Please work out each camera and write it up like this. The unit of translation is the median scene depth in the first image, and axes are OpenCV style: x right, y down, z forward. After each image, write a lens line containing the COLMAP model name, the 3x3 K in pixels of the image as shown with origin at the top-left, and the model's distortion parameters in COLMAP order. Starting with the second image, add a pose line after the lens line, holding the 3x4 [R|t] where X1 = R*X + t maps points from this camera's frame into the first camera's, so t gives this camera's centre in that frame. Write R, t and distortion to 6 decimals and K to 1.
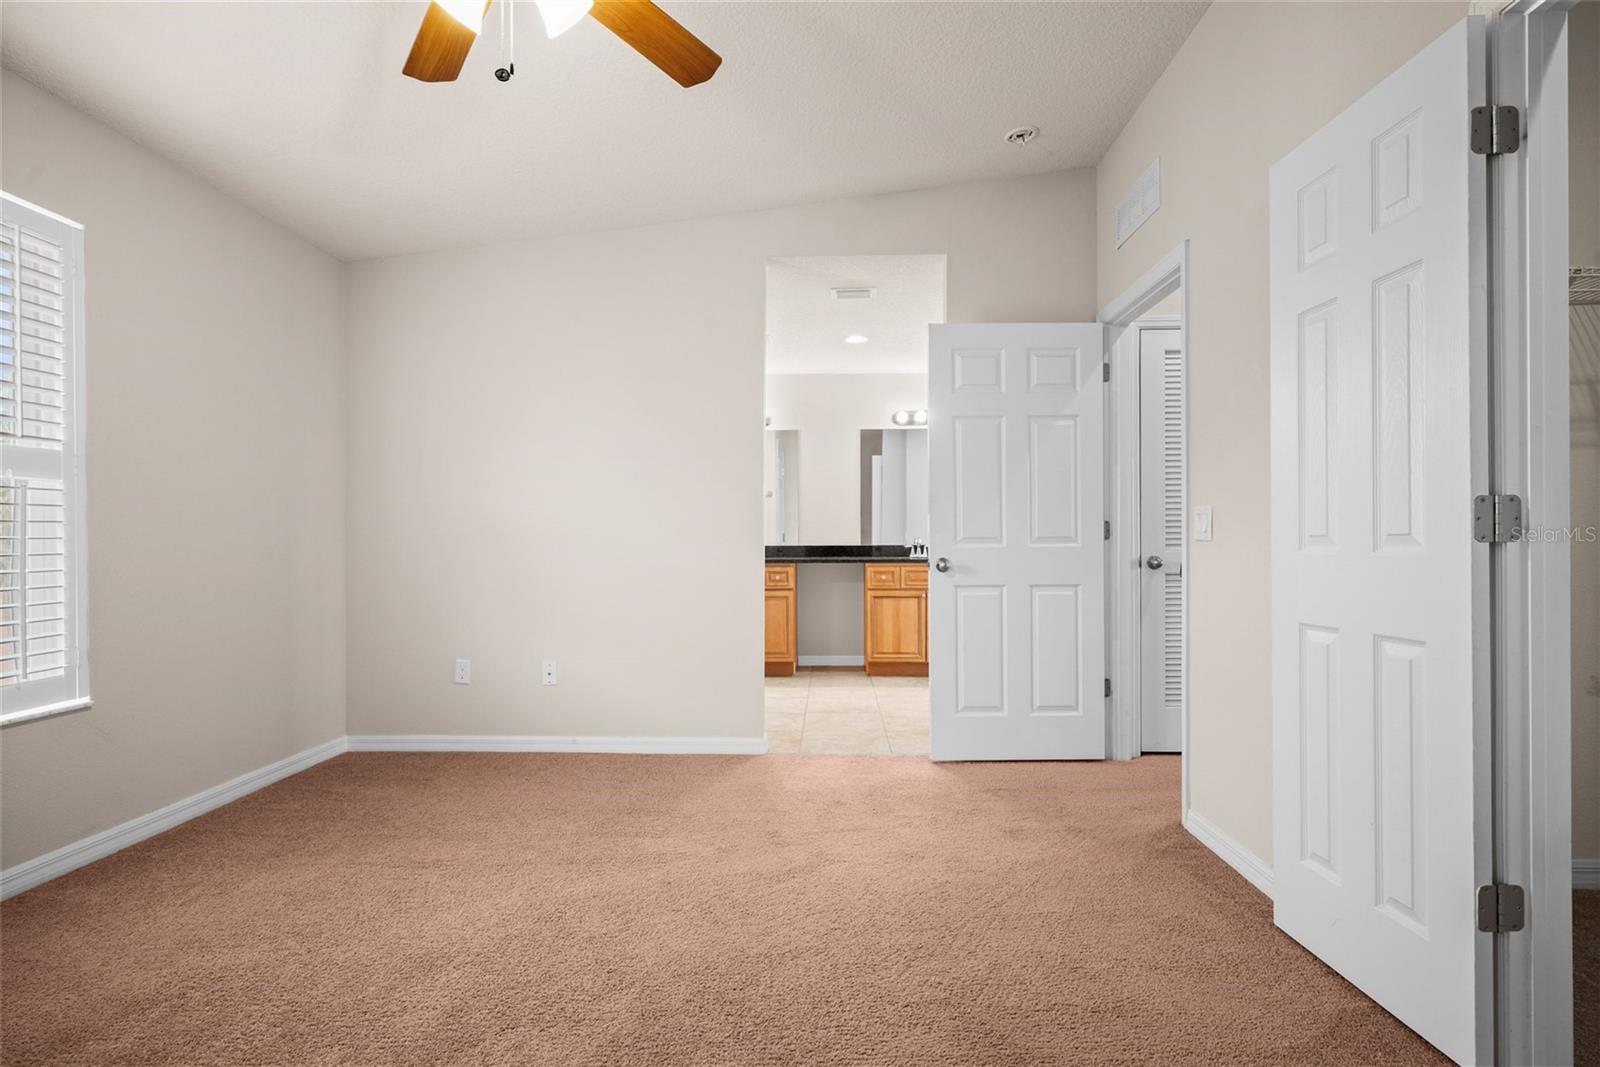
lens RADIAL K [[781.1, 0, 803.5], [0, 781.1, 537.5], [0, 0, 1]] dist [-0.004394, 0.000537]
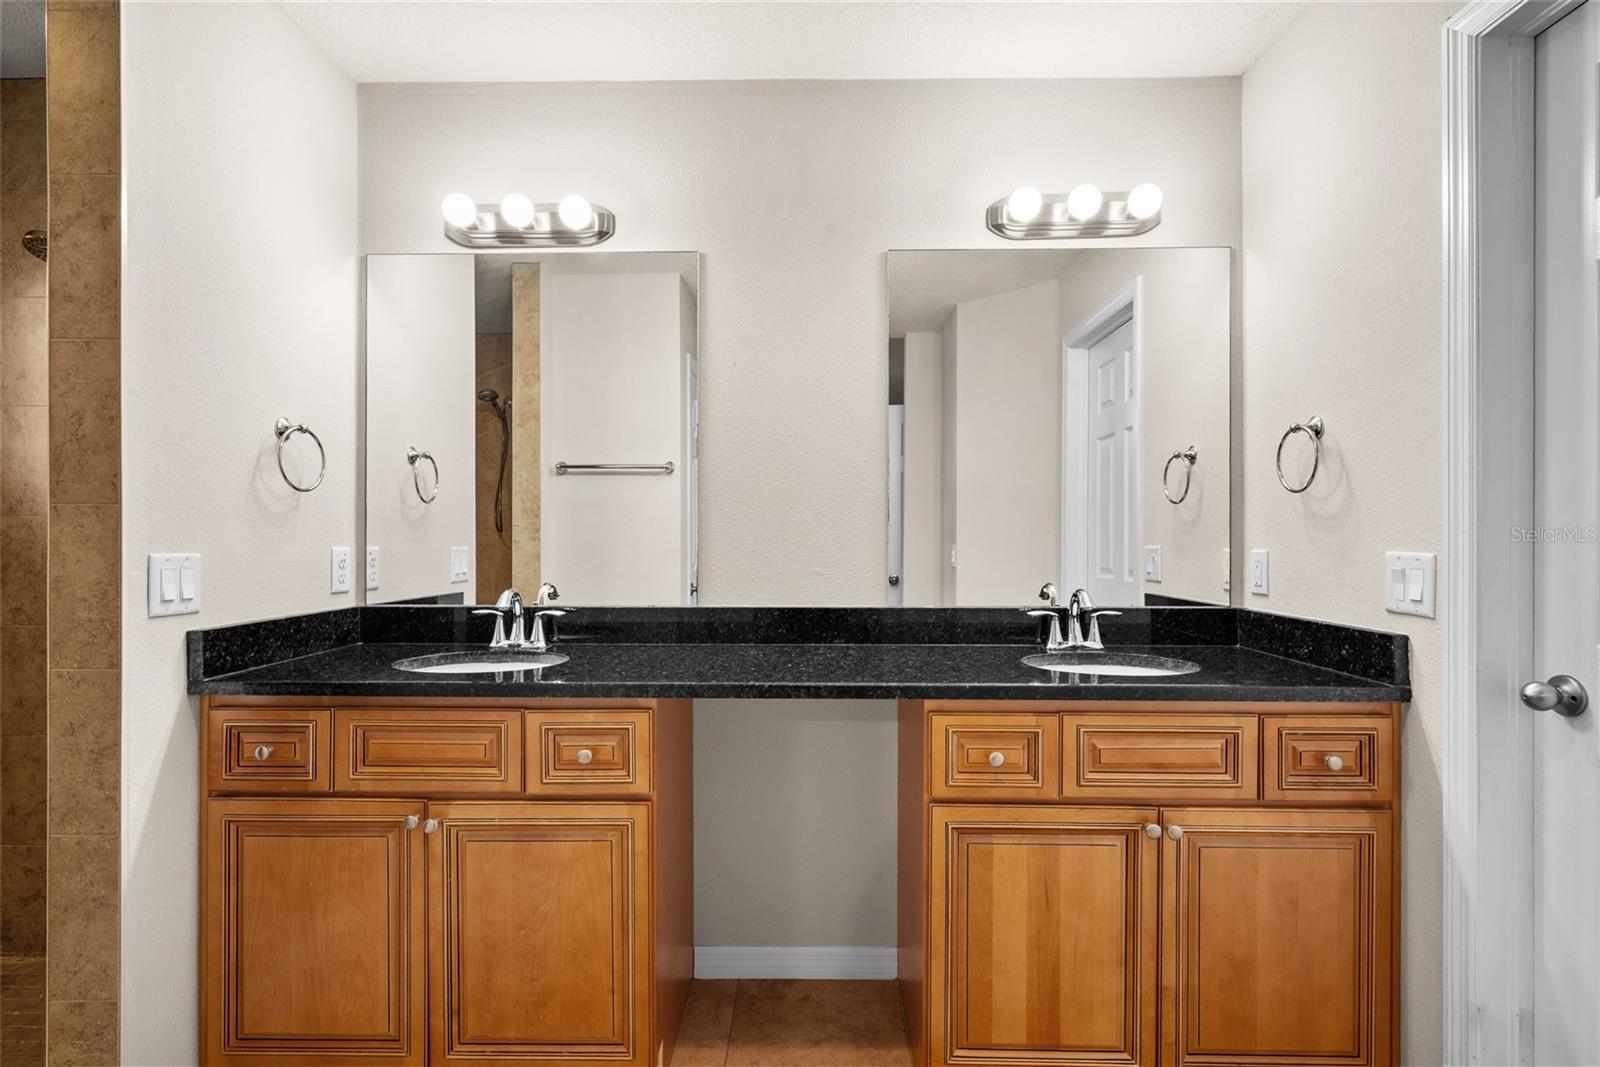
lens RADIAL K [[772.2, 0, 812.4], [0, 772.2, 531.4], [0, 0, 1]] dist [-0.002192, 0.001363]
pose [[0.999387, 0.002943, 0.034898, 0.032626], [-0.002672, 0.999966, -0.007836, -0.020858], [-0.034919, 0.007738, 0.999360, 0.742014]]
